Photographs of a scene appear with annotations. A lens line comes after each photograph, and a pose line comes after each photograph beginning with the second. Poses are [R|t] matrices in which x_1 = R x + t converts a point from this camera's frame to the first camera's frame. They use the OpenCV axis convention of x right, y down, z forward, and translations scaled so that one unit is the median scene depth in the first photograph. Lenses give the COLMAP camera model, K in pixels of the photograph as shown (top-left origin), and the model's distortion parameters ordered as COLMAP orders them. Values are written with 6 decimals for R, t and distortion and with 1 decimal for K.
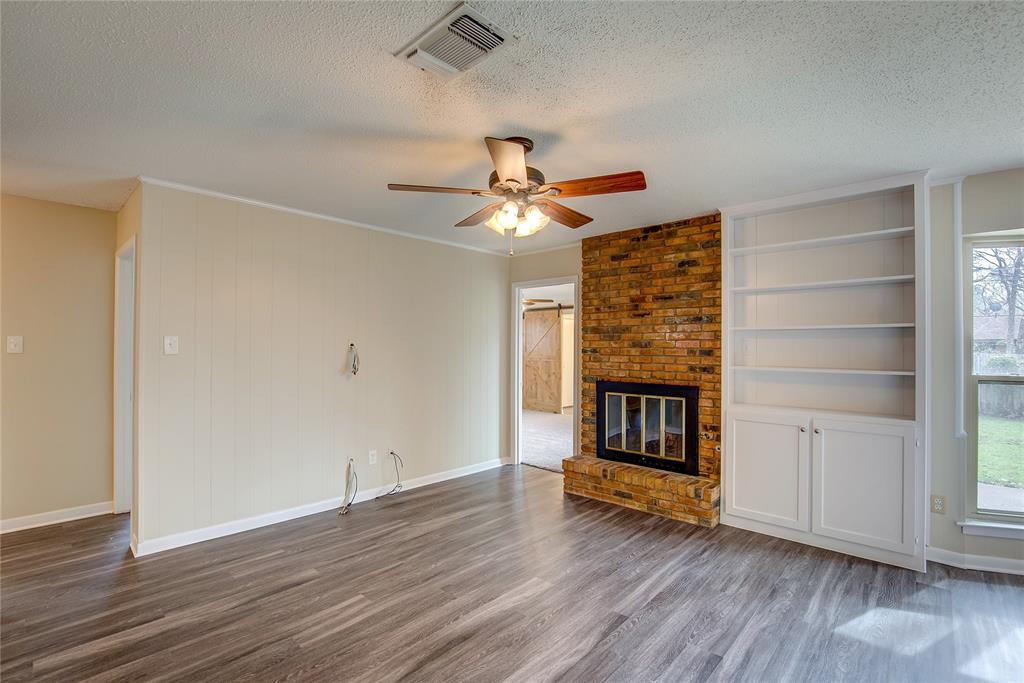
lens RADIAL K [[472.9, 0, 505.6], [0, 472.9, 342.1], [0, 0, 1]] dist [-0.025296, 0.000518]
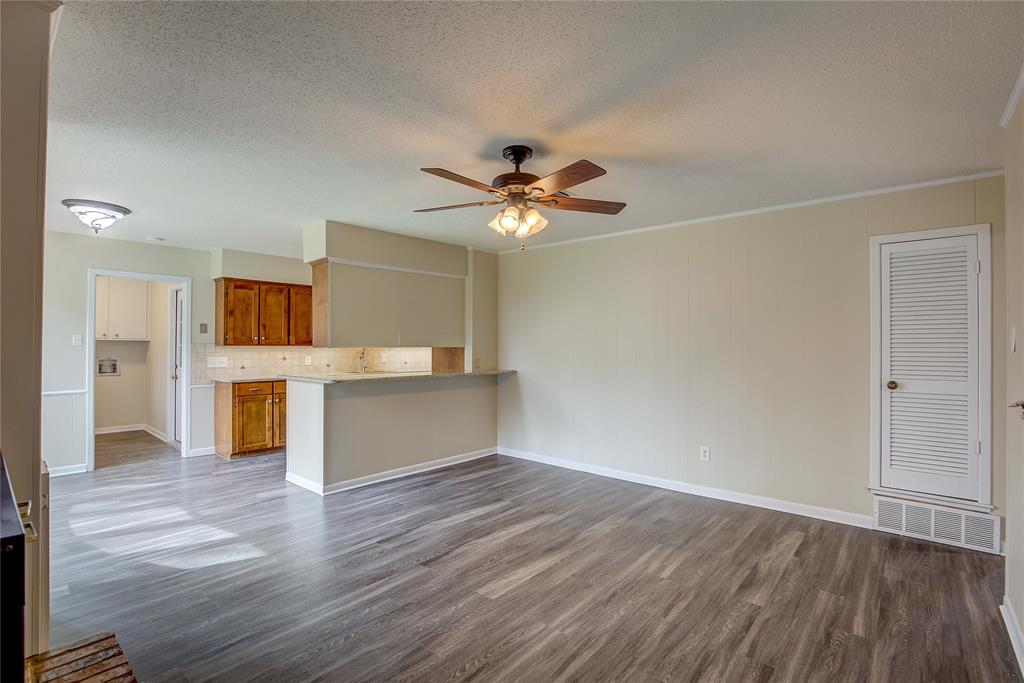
lens RADIAL K [[472.9, 0, 505.6], [0, 472.9, 342.1], [0, 0, 1]] dist [-0.025296, 0.000518]
pose [[-0.999339, -0.009383, -0.035133, 0.053693], [-0.008648, 0.999741, -0.021035, 0.028009], [0.035322, -0.020717, -0.999161, 1.312619]]
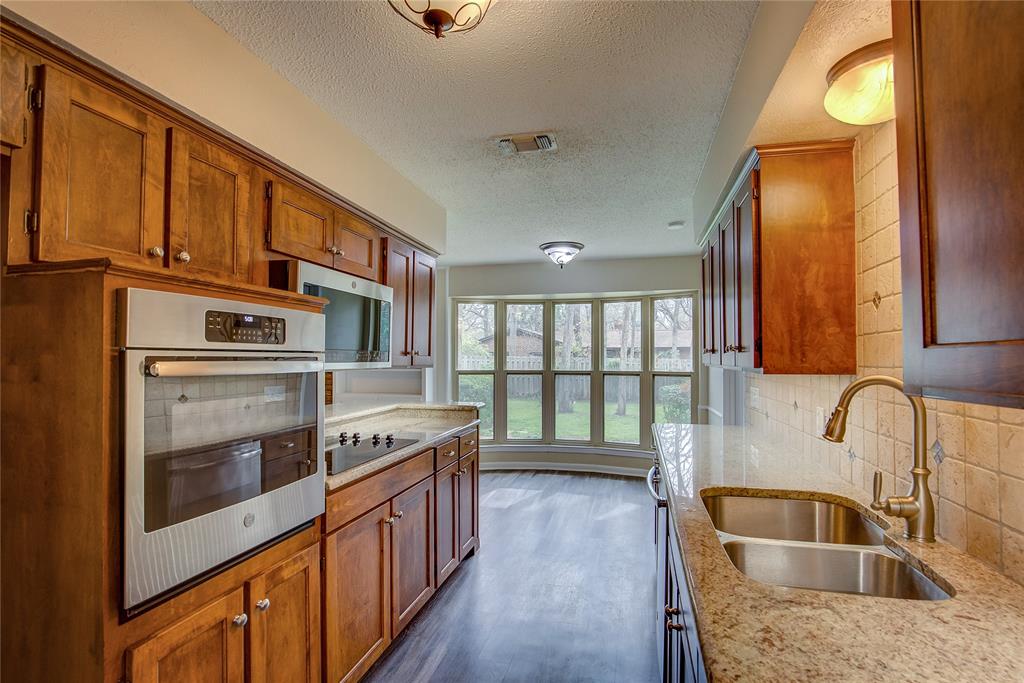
lens RADIAL K [[479.2, 0, 525.0], [0, 479.2, 347.1], [0, 0, 1]] dist [-0.022010, 0.000624]
pose [[0.865089, 0.000537, 0.501617, 0.194417], [0.002089, 0.999987, -0.004675, -0.010399], [-0.501613, 0.005092, 0.865077, -0.636707]]
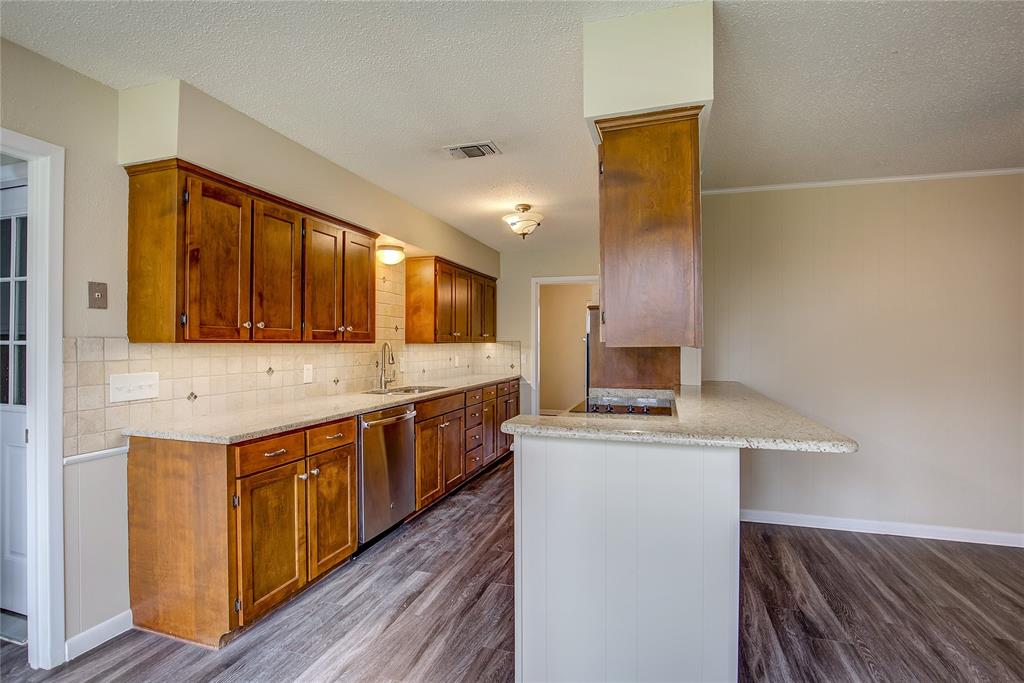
lens RADIAL K [[485.6, 0, 519.3], [0, 485.6, 342.7], [0, 0, 1]] dist [-0.022588, 0.000561]
pose [[-0.898592, -0.008821, -0.438697, 0.737061], [-0.001859, 0.999865, -0.016297, 0.024287], [0.438781, -0.013829, -0.898487, 0.533317]]
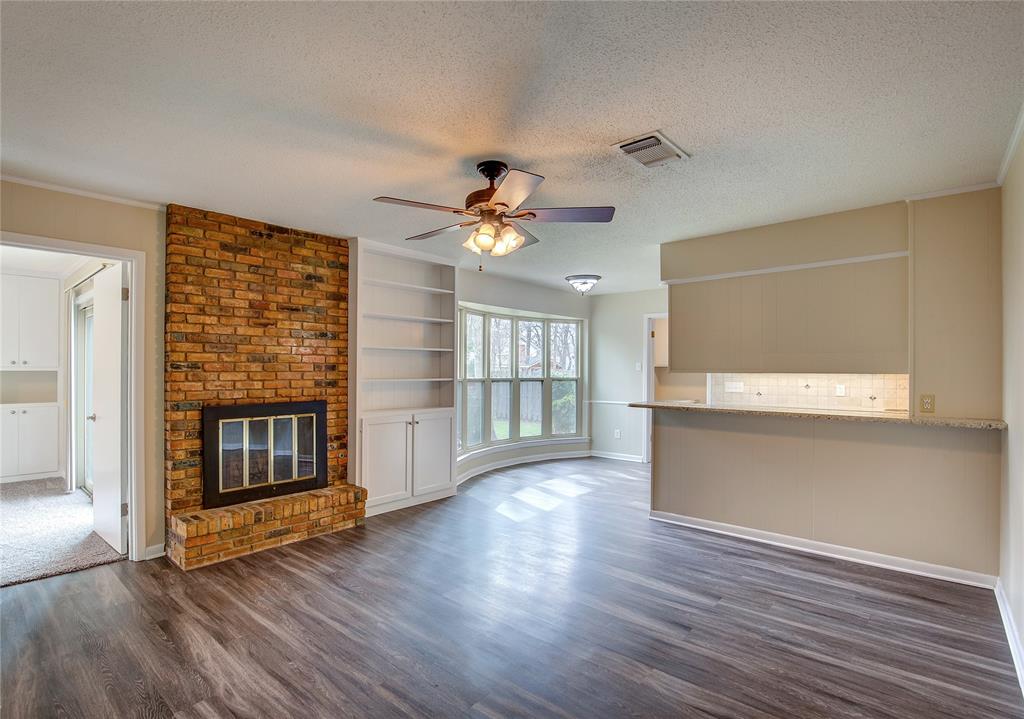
lens RADIAL K [[507.5, 0, 502.6], [0, 507.5, 369.4], [0, 0, 1]] dist [-0.022738, 0.000116]
pose [[-0.033563, -0.008382, 0.999401, -0.695311], [-0.016870, 0.999827, 0.007819, 0.010819], [-0.999294, -0.016597, -0.033699, 0.637421]]
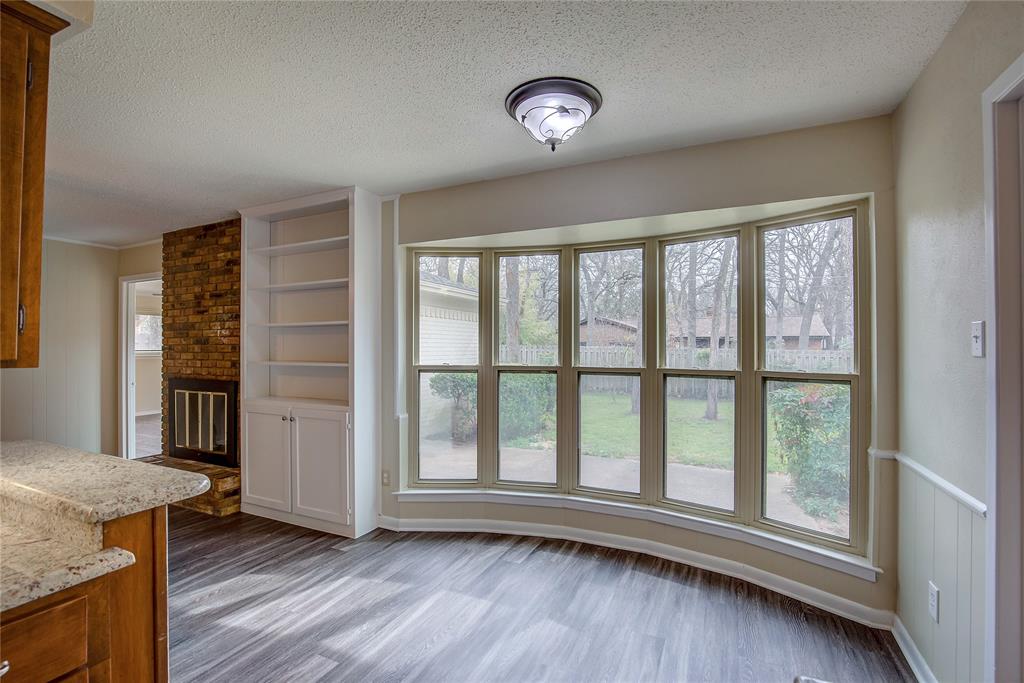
lens RADIAL K [[472.9, 0, 505.6], [0, 472.9, 342.1], [0, 0, 1]] dist [-0.025296, 0.000518]
pose [[0.953468, -0.005273, 0.301449, 0.648511], [0.004607, 0.999985, 0.002920, 0.007408], [-0.301460, -0.001396, 0.953478, -0.159357]]
